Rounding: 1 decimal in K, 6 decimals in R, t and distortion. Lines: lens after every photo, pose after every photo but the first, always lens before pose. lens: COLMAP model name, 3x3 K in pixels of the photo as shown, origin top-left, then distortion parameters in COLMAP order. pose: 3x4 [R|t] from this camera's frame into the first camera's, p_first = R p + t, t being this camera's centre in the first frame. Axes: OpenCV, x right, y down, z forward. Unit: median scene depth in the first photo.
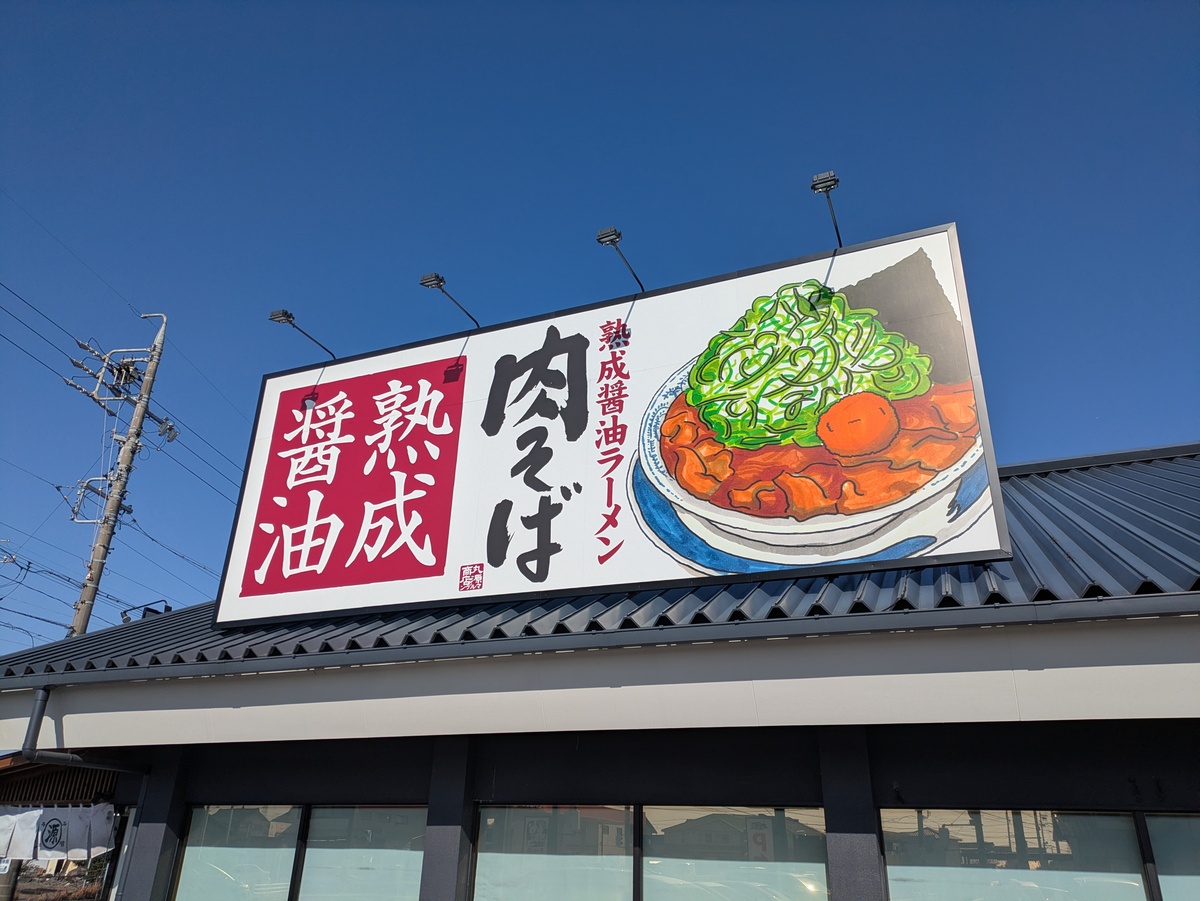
lens RADIAL K [[890.3, 0, 600.5], [0, 890.3, 456.3], [0, 0, 1]] dist [0.063379, -0.002555]
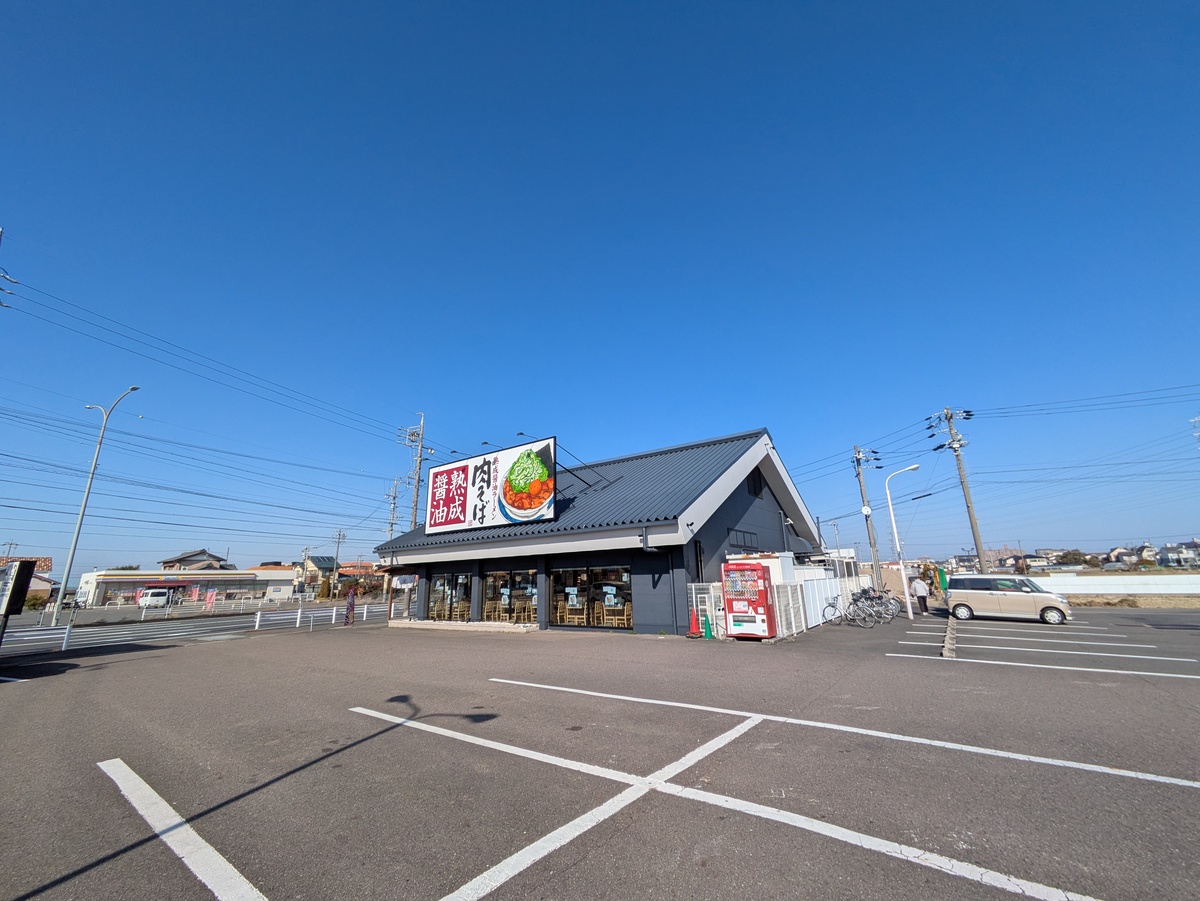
lens RADIAL K [[484.2, 0, 596.2], [0, 484.2, 446.1], [0, 0, 1]] dist [-0.000036, 0.000001]
pose [[0.969433, -0.114052, -0.217237, 0.946880], [0.145709, 0.979972, 0.135737, -0.436227], [0.197405, -0.163241, 0.966635, -1.027729]]
